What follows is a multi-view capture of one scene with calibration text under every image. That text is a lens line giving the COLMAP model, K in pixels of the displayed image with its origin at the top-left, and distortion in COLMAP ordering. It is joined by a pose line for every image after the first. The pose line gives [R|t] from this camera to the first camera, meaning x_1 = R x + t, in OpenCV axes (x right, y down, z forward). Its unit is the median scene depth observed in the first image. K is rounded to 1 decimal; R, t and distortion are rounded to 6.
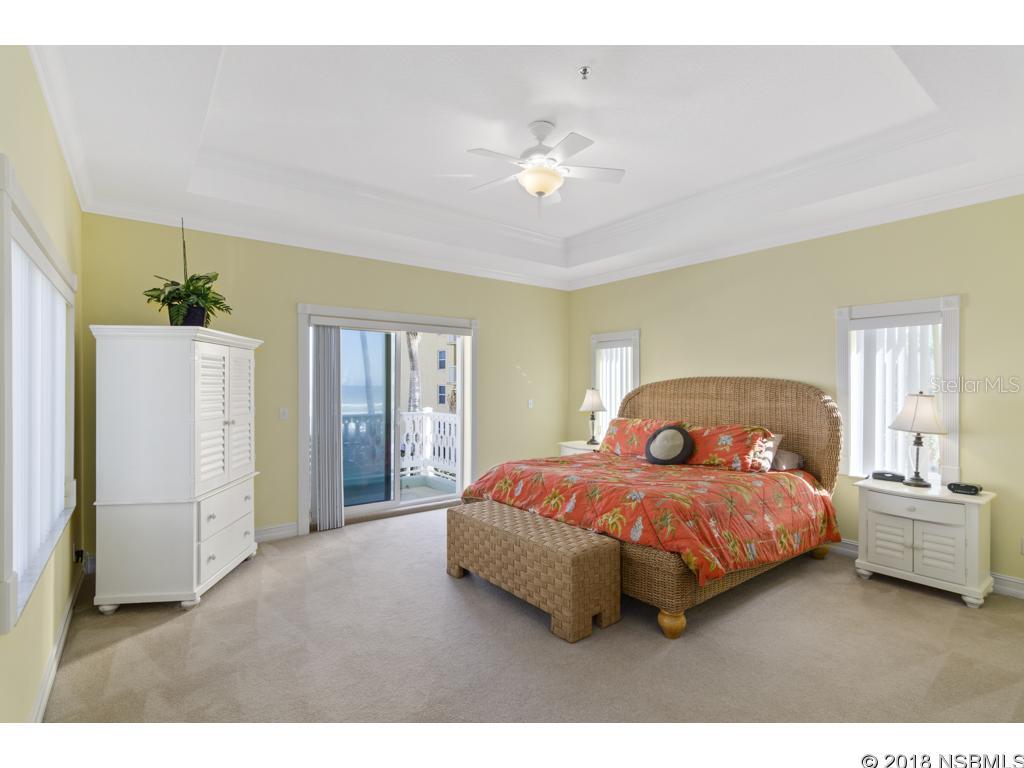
lens RADIAL K [[487.3, 0, 511.3], [0, 487.3, 386.9], [0, 0, 1]] dist [0.001418, 0.001366]
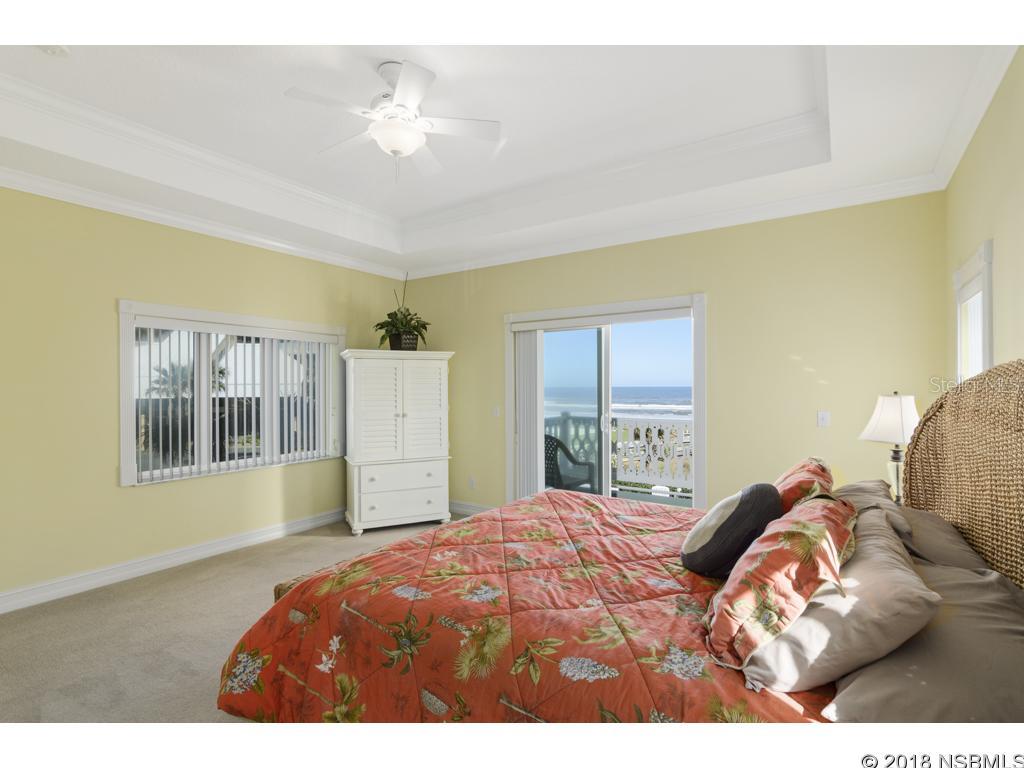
lens RADIAL K [[487.3, 0, 511.1], [0, 487.3, 381.2], [0, 0, 1]] dist [0.001418, 0.001366]
pose [[0.328934, -0.005204, -0.944338, 0.630643], [0.006097, 0.999976, -0.003387, -0.013177], [0.944333, -0.004643, 0.328958, 0.641570]]
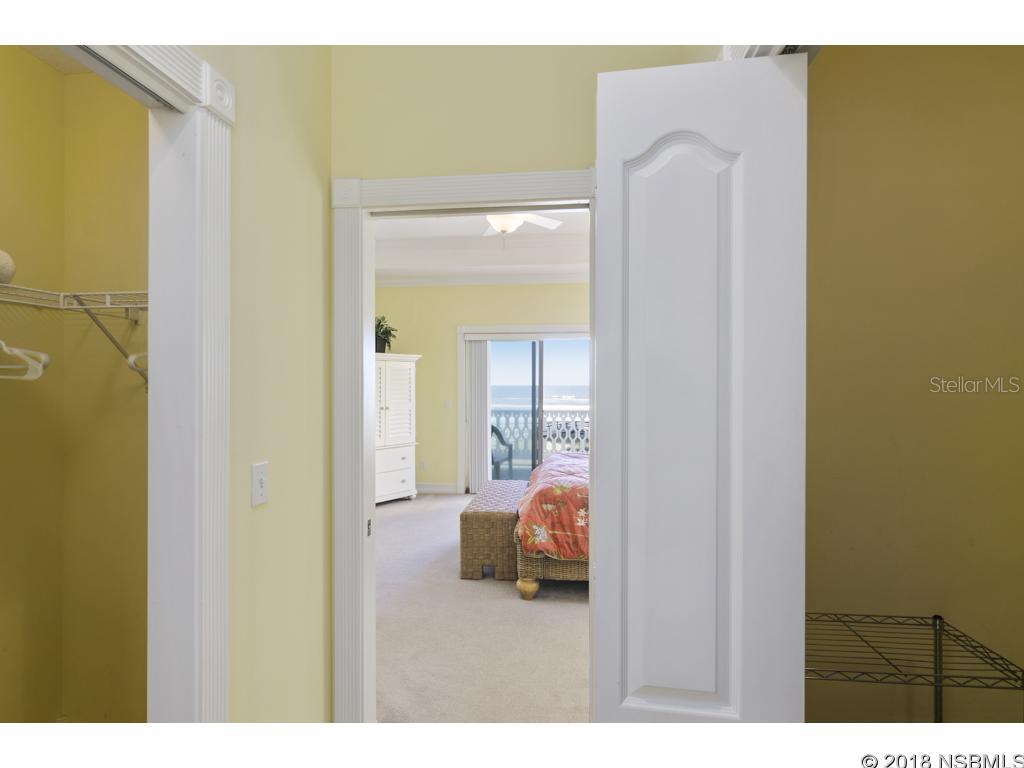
lens RADIAL K [[518.6, 0, 504.1], [0, 518.6, 390.1], [0, 0, 1]] dist [-0.001164, -0.002508]
pose [[0.709789, 0.003747, -0.704405, 0.696278], [-0.001236, 0.999991, 0.004073, 0.004118], [0.704414, -0.002020, 0.709787, 0.046437]]
